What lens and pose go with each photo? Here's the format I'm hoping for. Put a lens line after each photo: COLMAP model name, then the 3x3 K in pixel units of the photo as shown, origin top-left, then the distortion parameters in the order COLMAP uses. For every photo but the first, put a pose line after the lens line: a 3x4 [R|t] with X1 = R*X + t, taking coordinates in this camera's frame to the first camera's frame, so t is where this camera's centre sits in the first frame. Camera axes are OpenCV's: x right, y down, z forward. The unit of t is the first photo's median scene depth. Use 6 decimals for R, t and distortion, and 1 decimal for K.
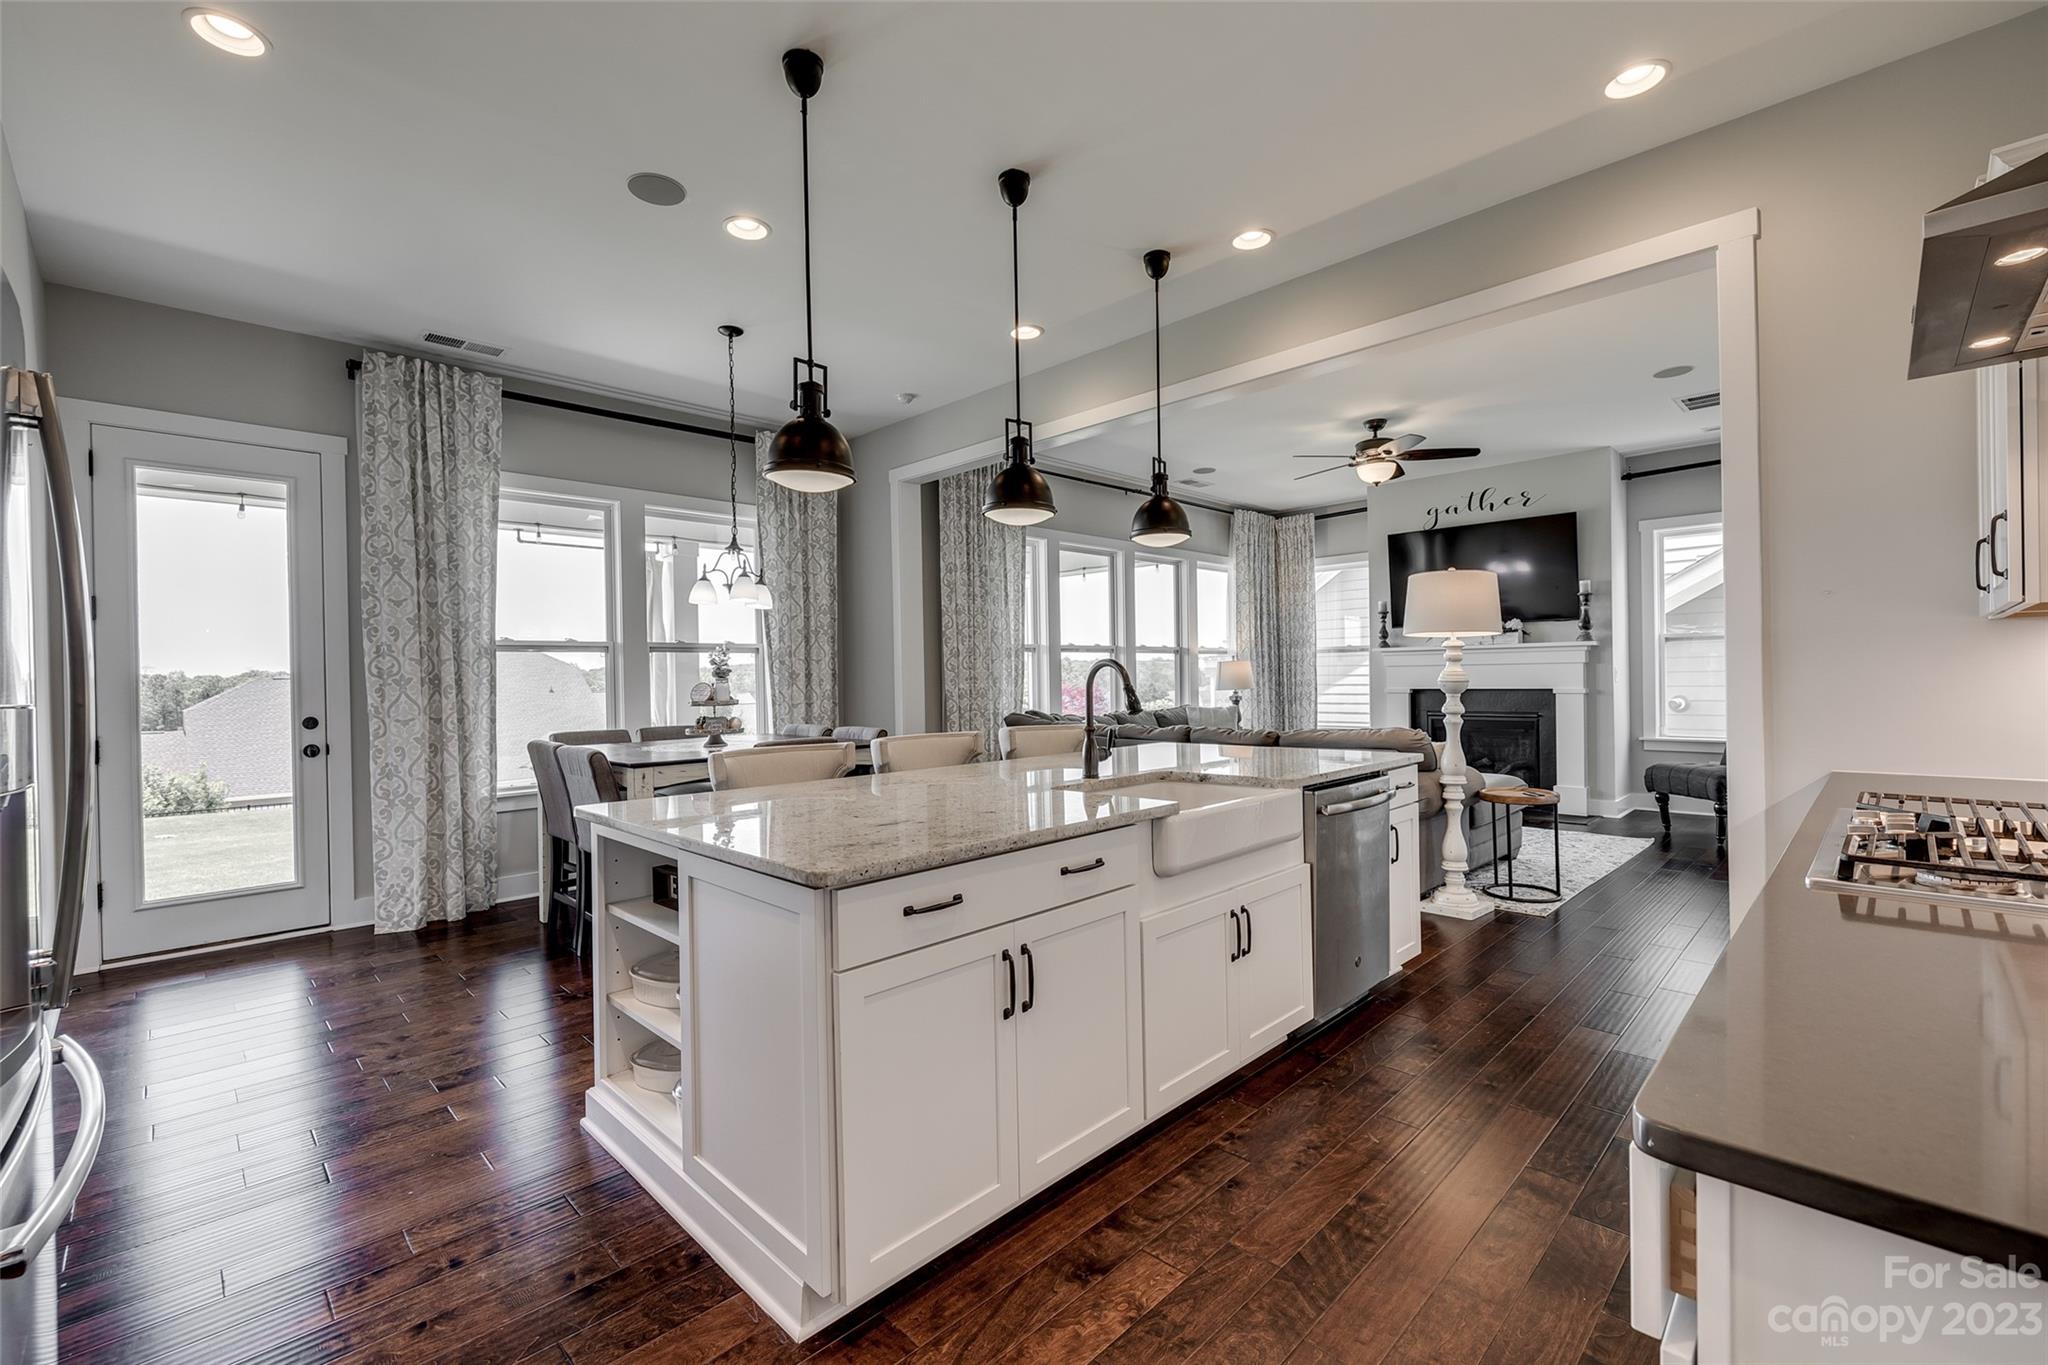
lens RADIAL K [[870.2, 0, 1019.7], [0, 870.2, 679.6], [0, 0, 1]] dist [-0.000466, -0.000034]
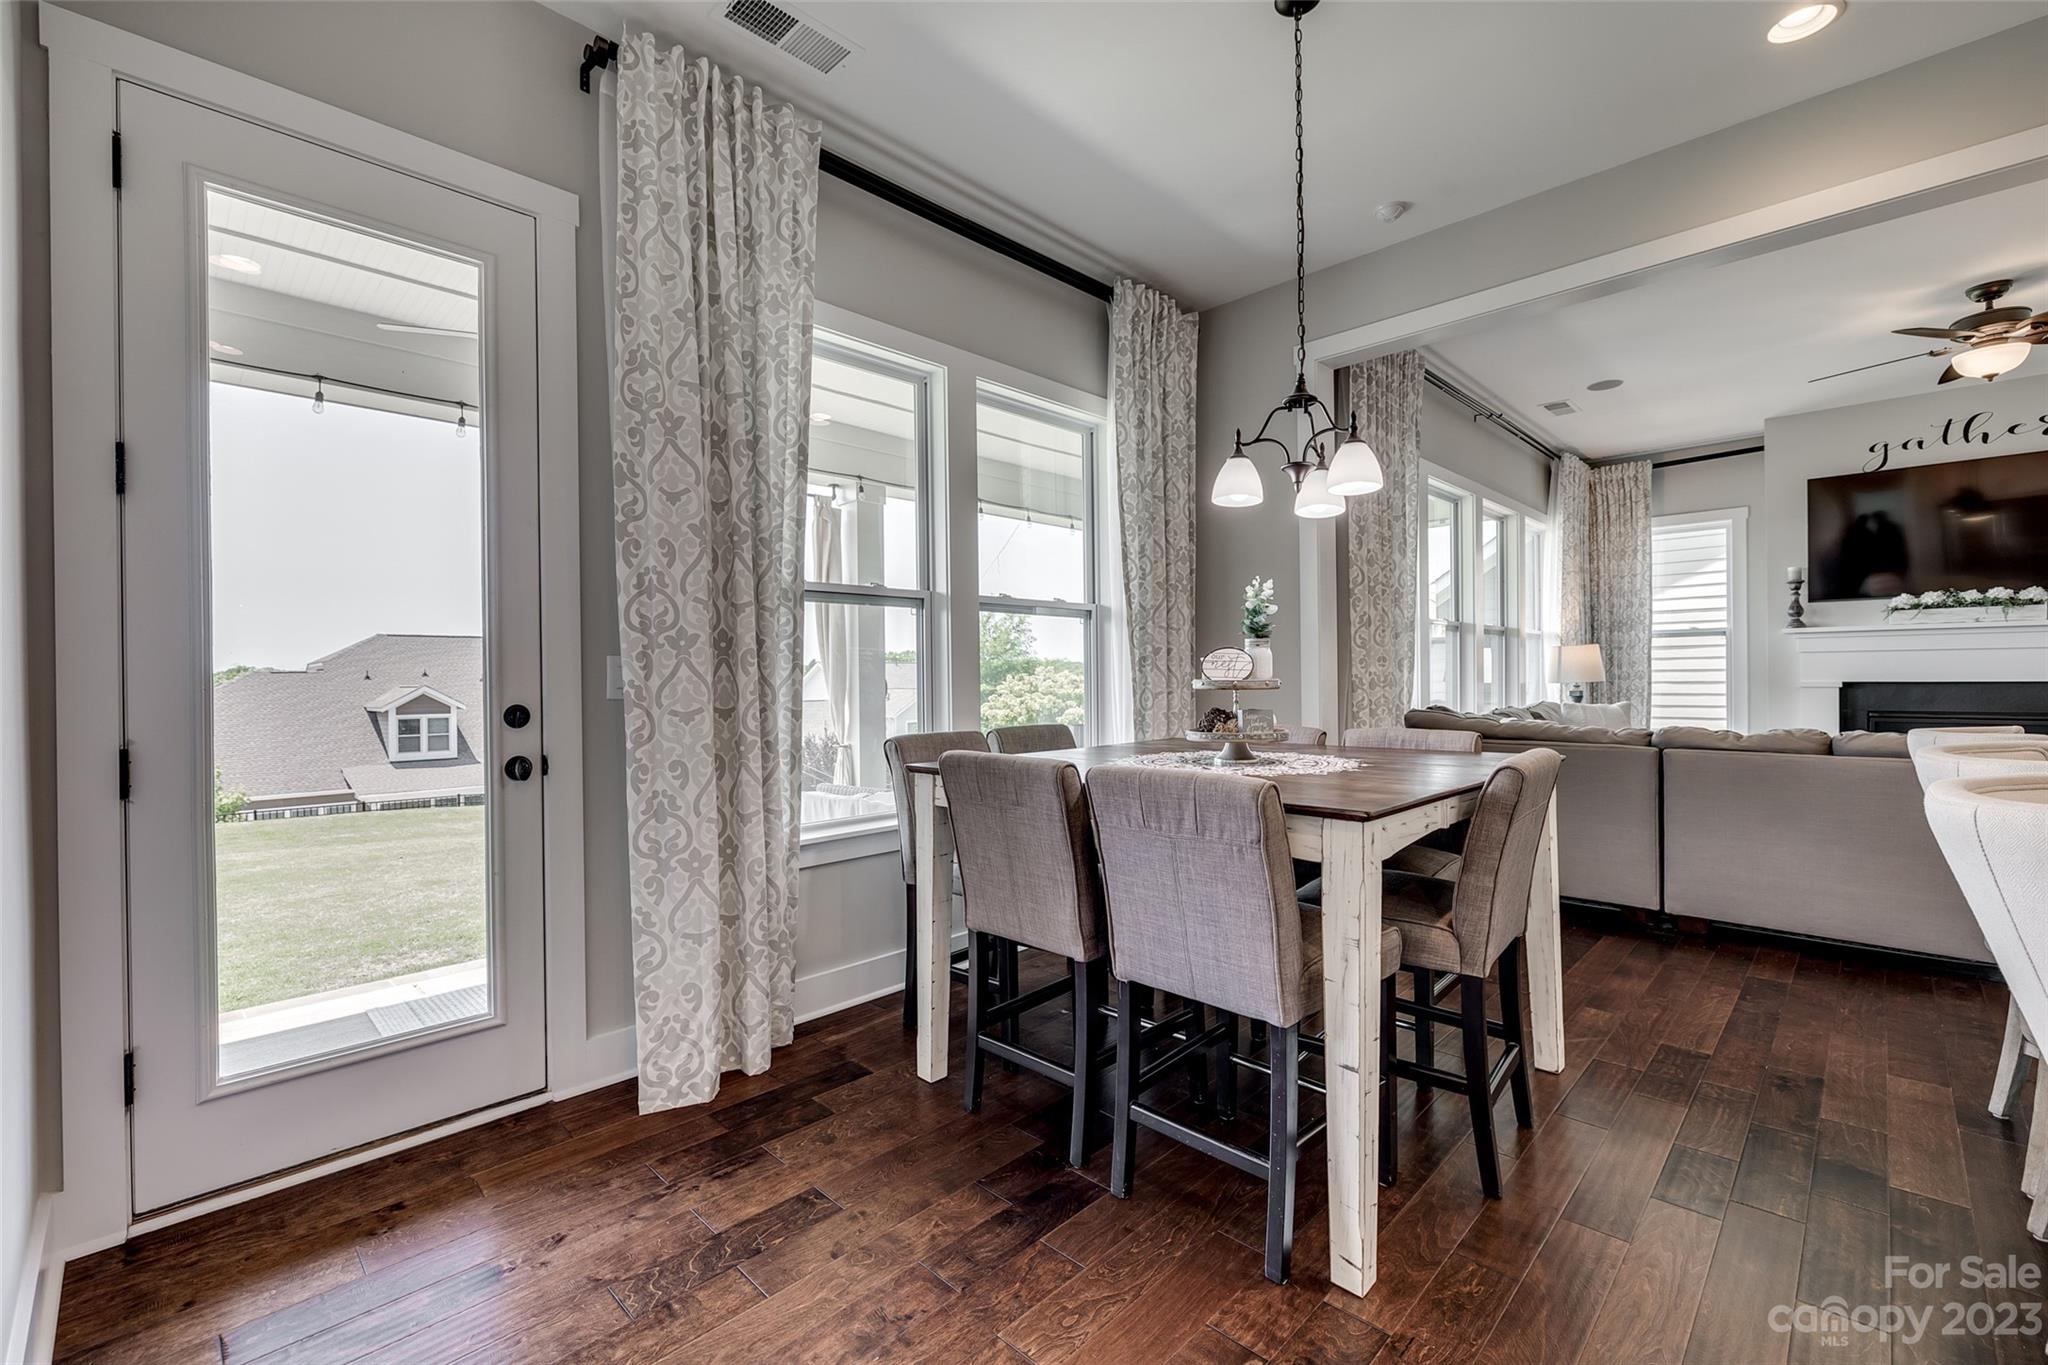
lens RADIAL K [[870.2, 0, 1020.7], [0, 870.2, 677.8], [0, 0, 1]] dist [-0.000466, -0.000034]
pose [[0.999944, 0.006636, 0.008254, -0.487955], [-0.006614, 0.999974, -0.002705, 0.024603], [-0.008272, 0.002650, 0.999962, 0.441797]]
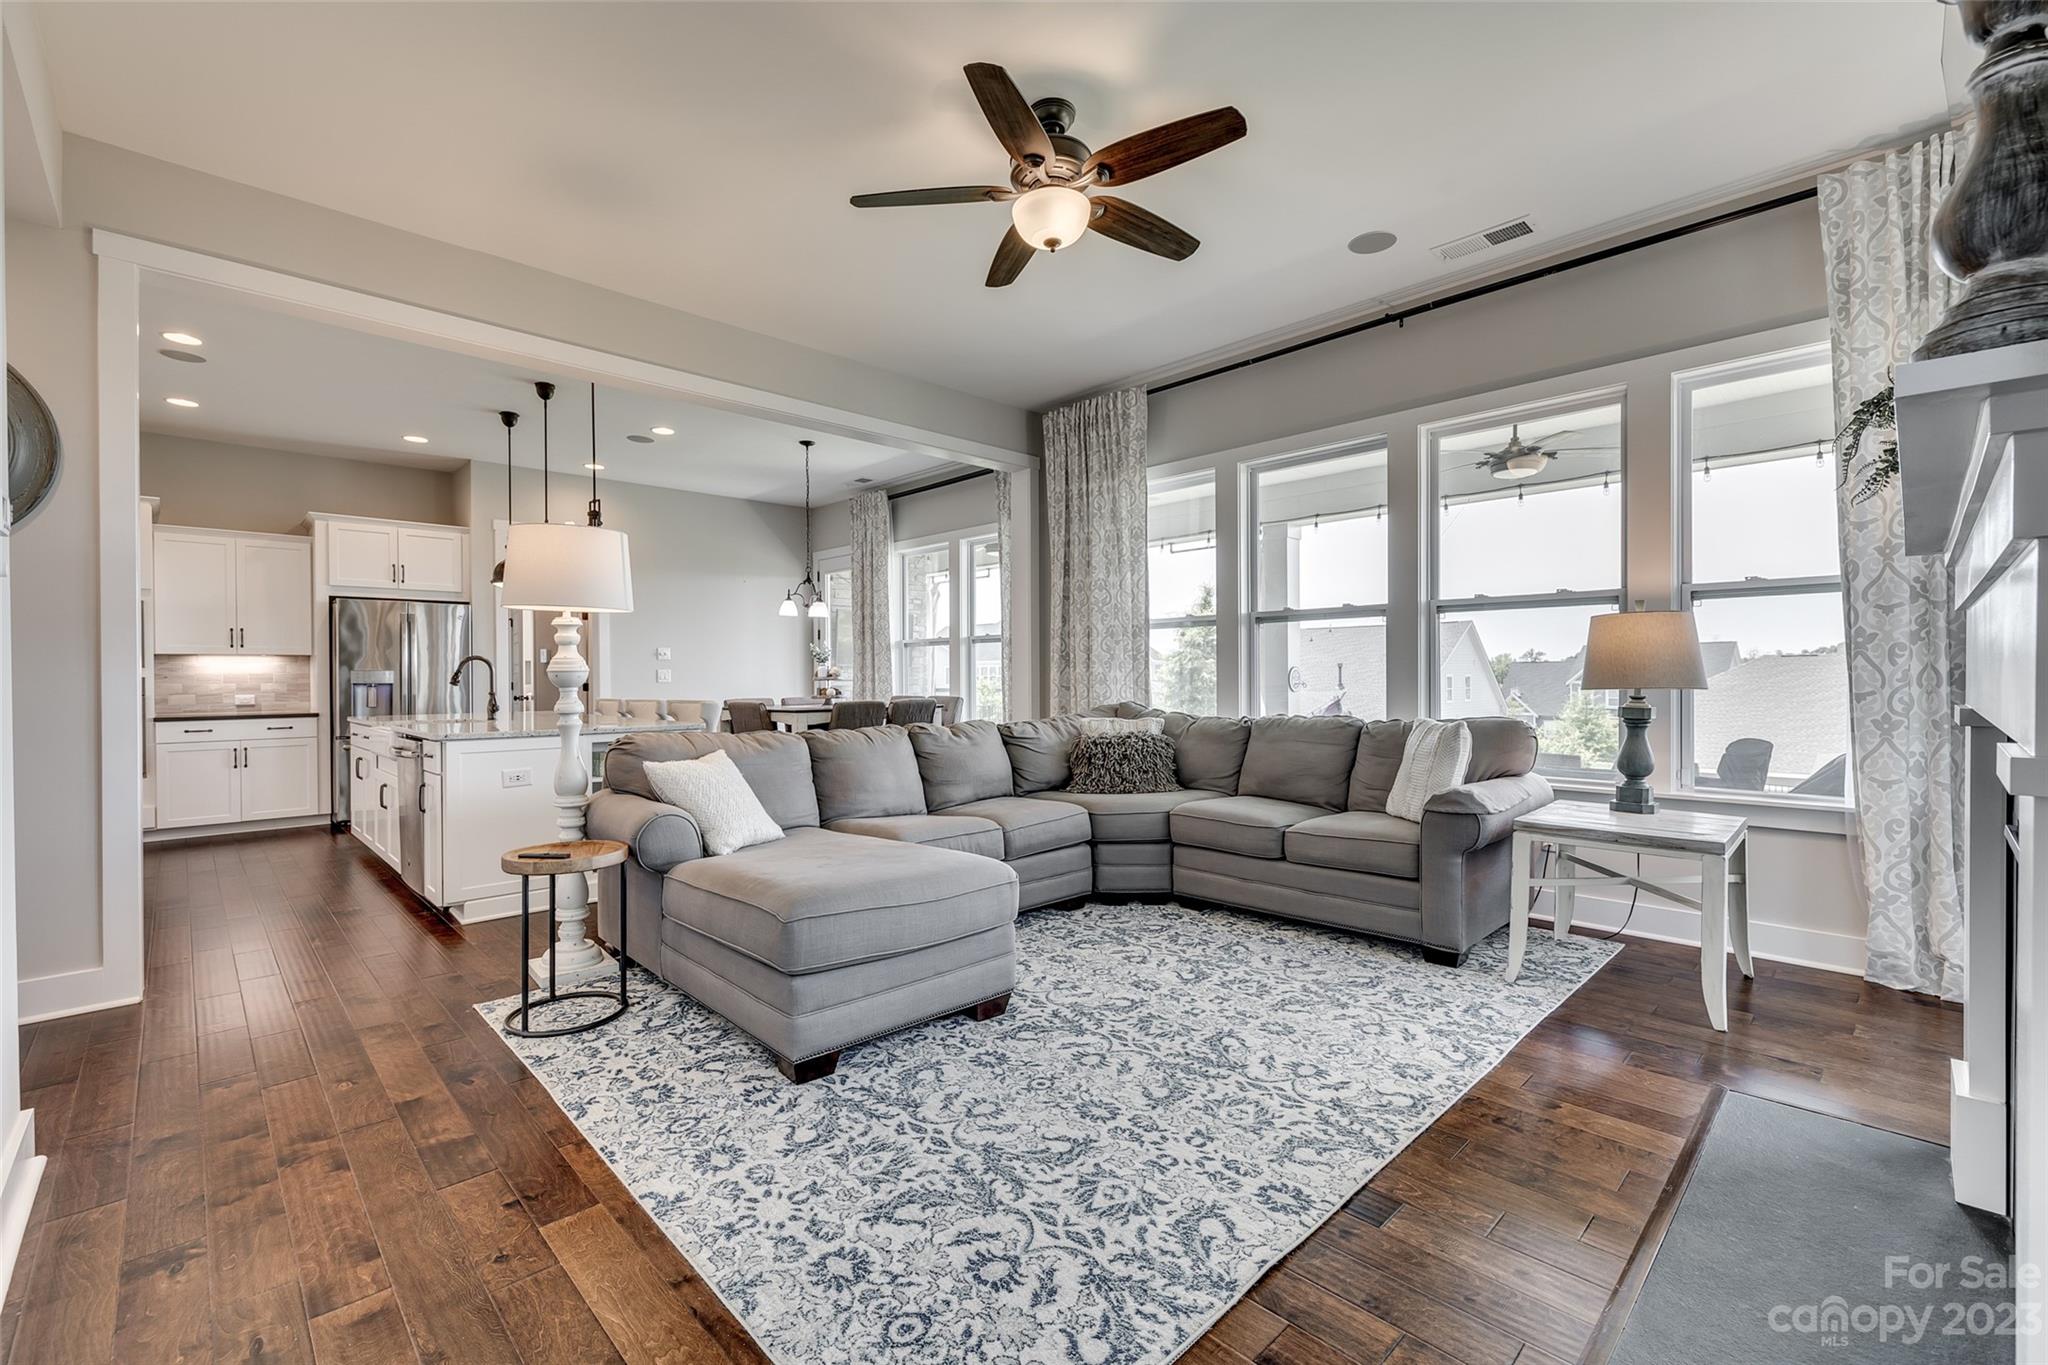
lens RADIAL K [[870.2, 0, 1017.9], [0, 870.2, 682.6], [0, 0, 1]] dist [-0.000466, -0.000034]
pose [[-0.012915, 0.026223, -0.999573, 1.206410], [0.005349, 0.999644, 0.026155, -0.005724], [0.999902, -0.005009, -0.013051, 1.350166]]
